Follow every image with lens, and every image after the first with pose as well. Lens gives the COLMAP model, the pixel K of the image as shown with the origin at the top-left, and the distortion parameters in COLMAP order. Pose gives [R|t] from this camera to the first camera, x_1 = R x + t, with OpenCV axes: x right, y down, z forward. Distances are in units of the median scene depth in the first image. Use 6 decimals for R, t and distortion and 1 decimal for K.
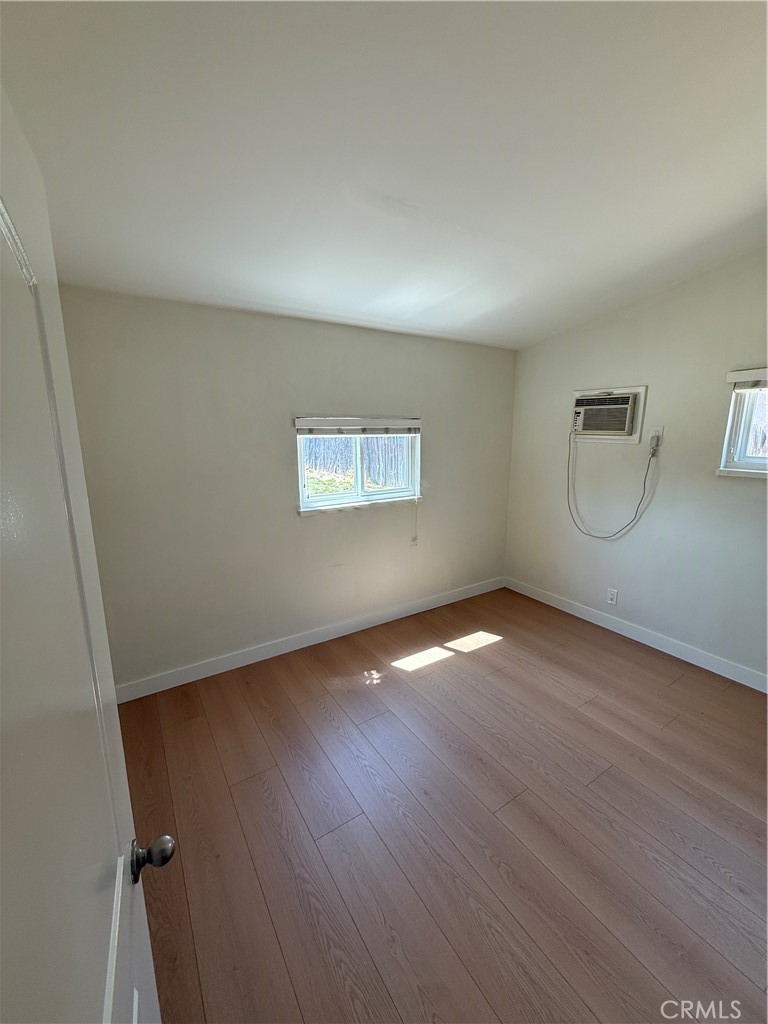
lens RADIAL K [[409.2, 0, 386.1], [0, 409.2, 511.0], [0, 0, 1]] dist [0.001437, 0.000060]
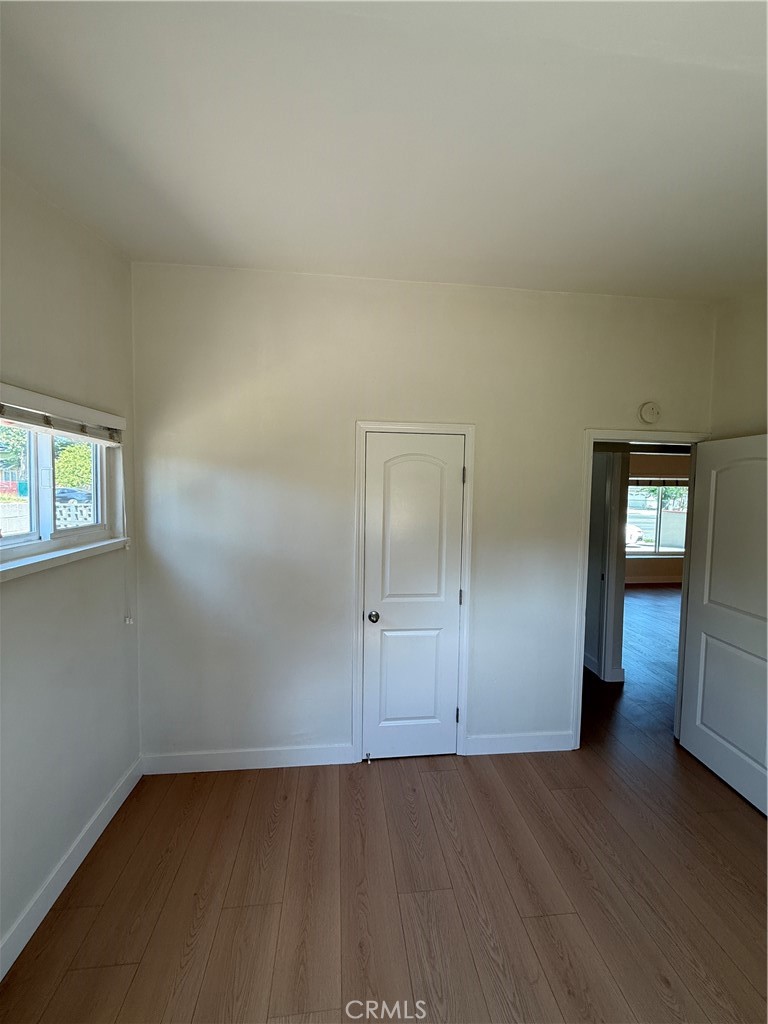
lens RADIAL K [[409.2, 0, 381.6], [0, 409.2, 510.0], [0, 0, 1]] dist [0.001437, 0.000060]
pose [[-0.895424, -0.036032, 0.443754, 0.236787], [0.072022, 0.971868, 0.224242, -0.310876], [-0.439350, 0.232752, -0.867639, 1.509833]]
